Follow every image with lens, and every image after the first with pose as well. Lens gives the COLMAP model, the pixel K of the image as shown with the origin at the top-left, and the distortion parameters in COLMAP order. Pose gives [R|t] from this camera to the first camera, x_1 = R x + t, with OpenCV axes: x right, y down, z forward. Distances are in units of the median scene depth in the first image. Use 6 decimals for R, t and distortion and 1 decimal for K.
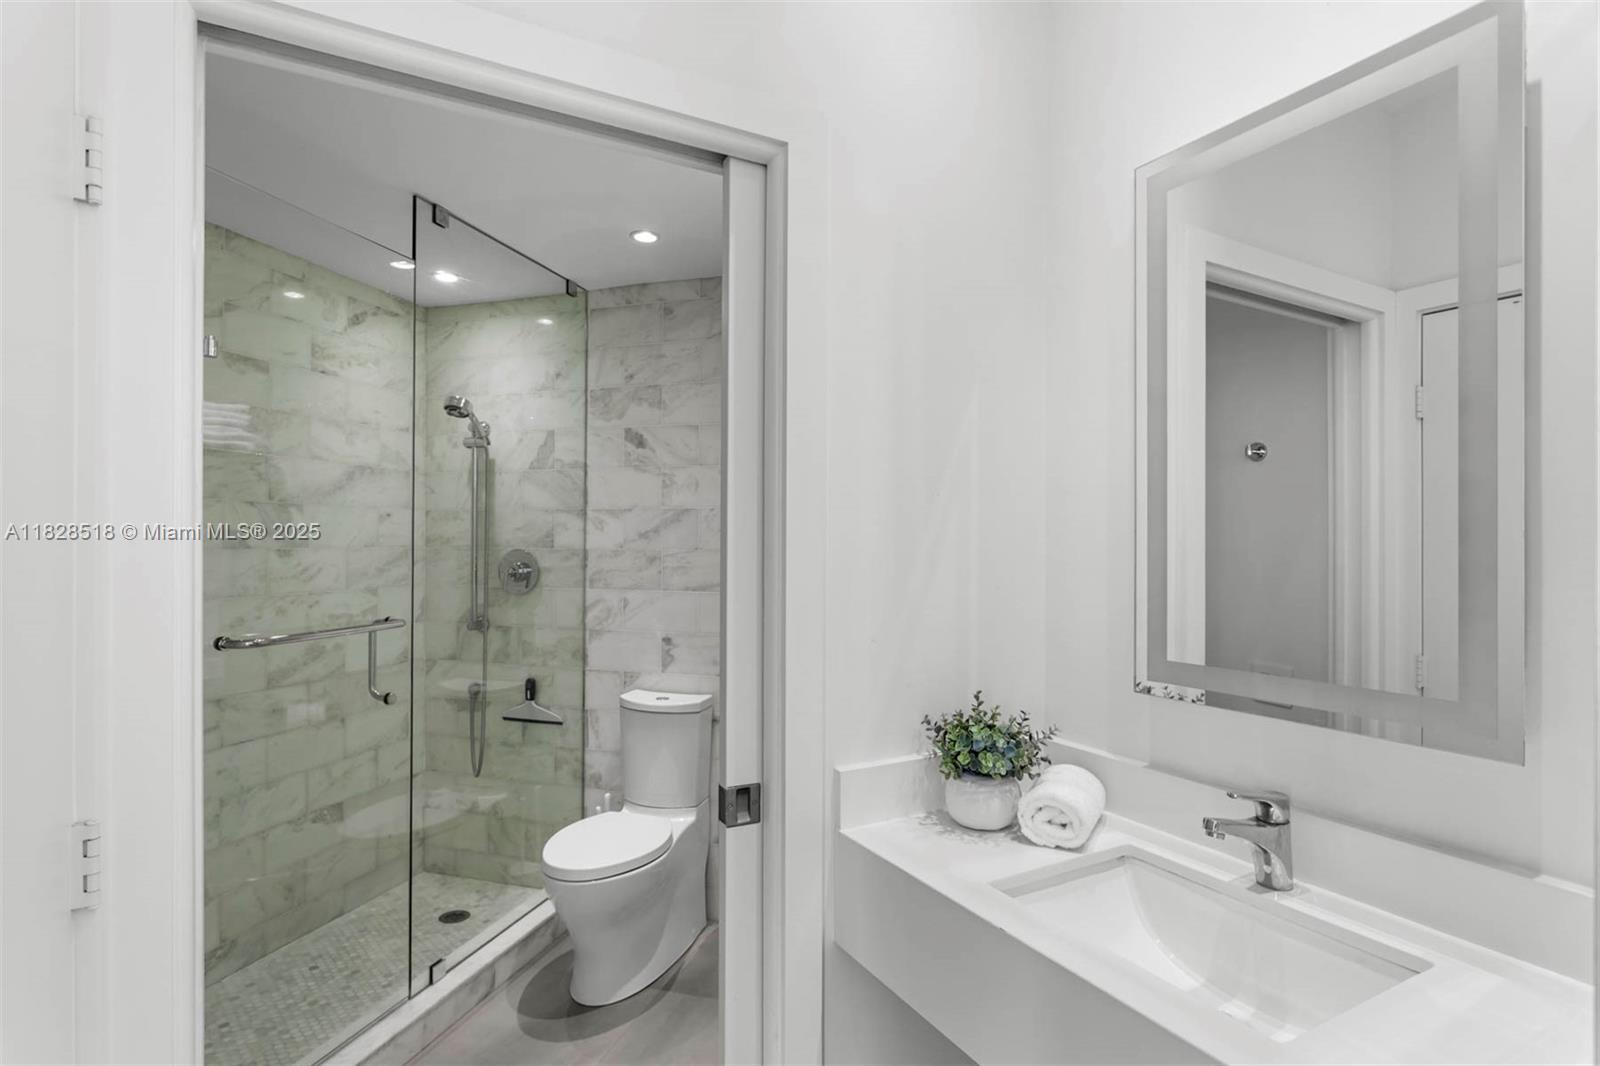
lens RADIAL K [[807.0, 0, 799.2], [0, 807.0, 538.2], [0, 0, 1]] dist [-0.010135, 0.006568]
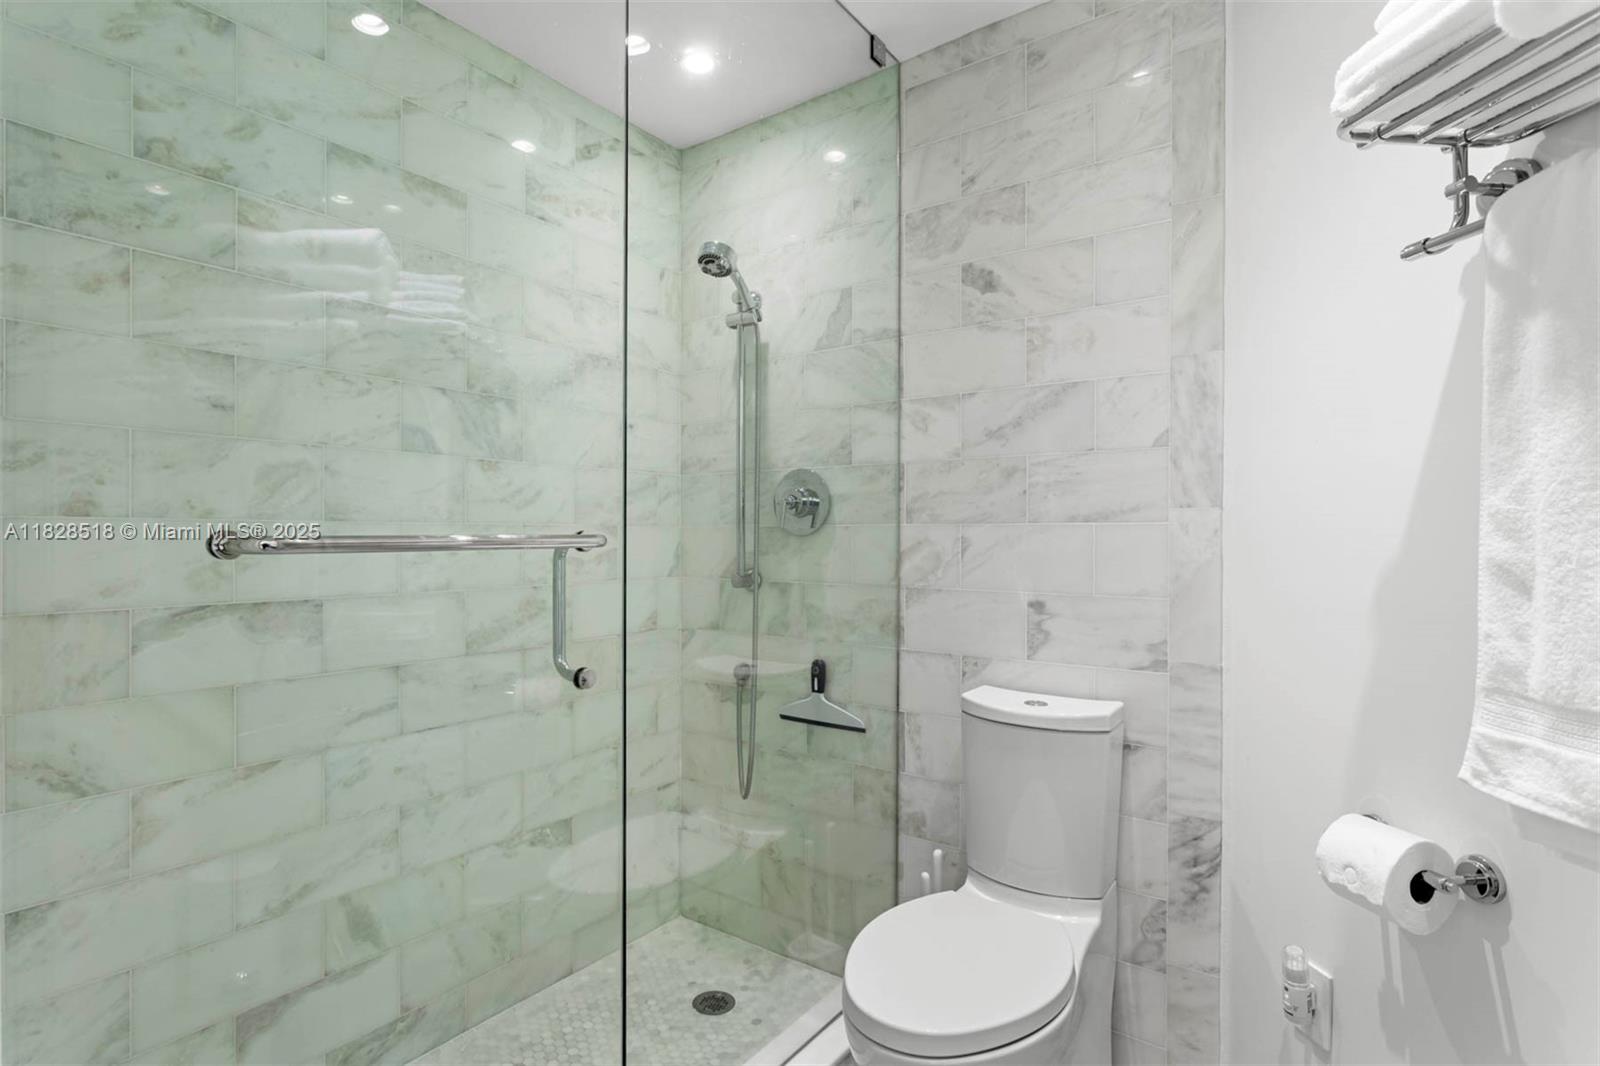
lens RADIAL K [[807.0, 0, 802.6], [0, 807.0, 537.1], [0, 0, 1]] dist [-0.010135, 0.006568]
pose [[0.945964, -0.002430, -0.324262, -0.133221], [0.003427, 0.999991, 0.002504, 0.072961], [0.324253, -0.003480, 0.945964, 0.375821]]
